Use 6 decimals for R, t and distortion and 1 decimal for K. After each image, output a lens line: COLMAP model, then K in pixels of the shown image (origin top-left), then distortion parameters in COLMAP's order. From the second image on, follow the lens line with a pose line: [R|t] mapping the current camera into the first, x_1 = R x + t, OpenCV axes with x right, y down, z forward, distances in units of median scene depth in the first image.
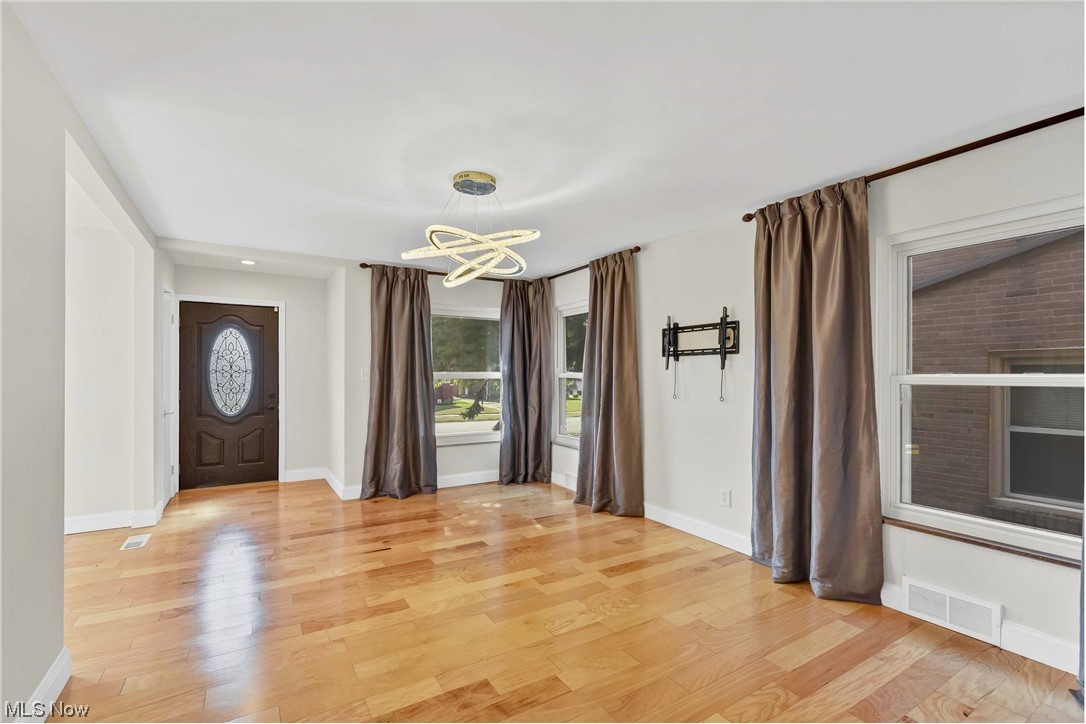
lens RADIAL K [[471.9, 0, 543.0], [0, 471.9, 362.0], [0, 0, 1]] dist [-0.001187, -0.000226]
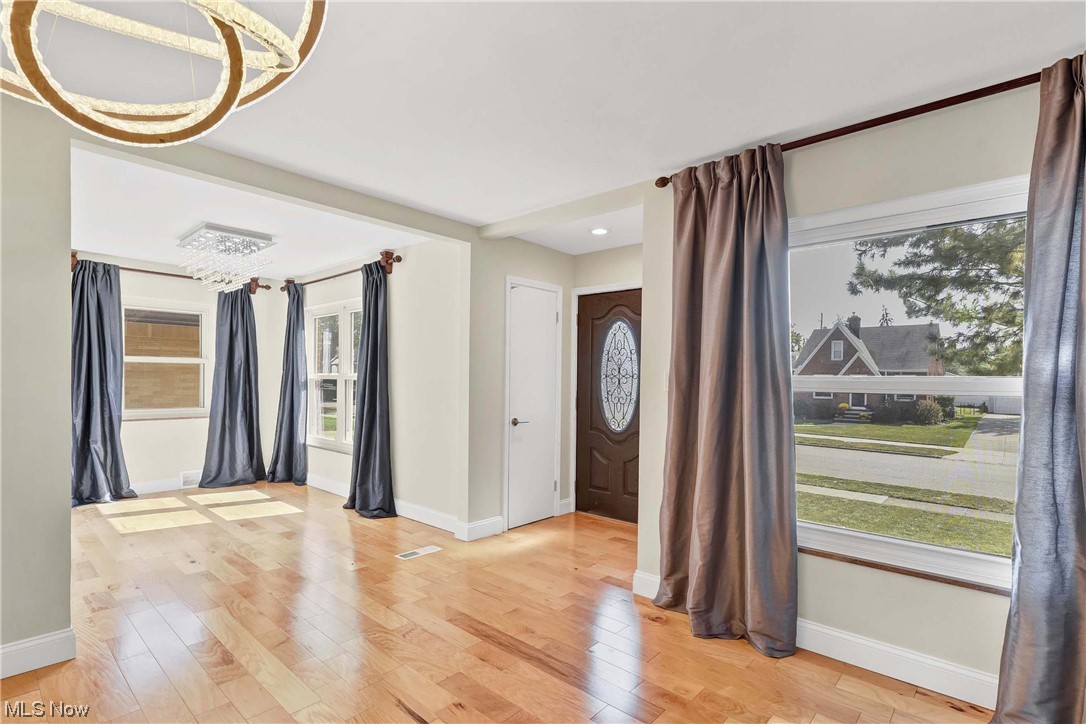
lens RADIAL K [[532.3, 0, 543.2], [0, 532.3, 377.3], [0, 0, 1]] dist [-0.001827, -0.000167]
pose [[0.300545, -0.002858, -0.953764, 0.147663], [0.010518, 0.999945, 0.000318, 0.019366], [0.953710, -0.010127, 0.300558, 0.581965]]
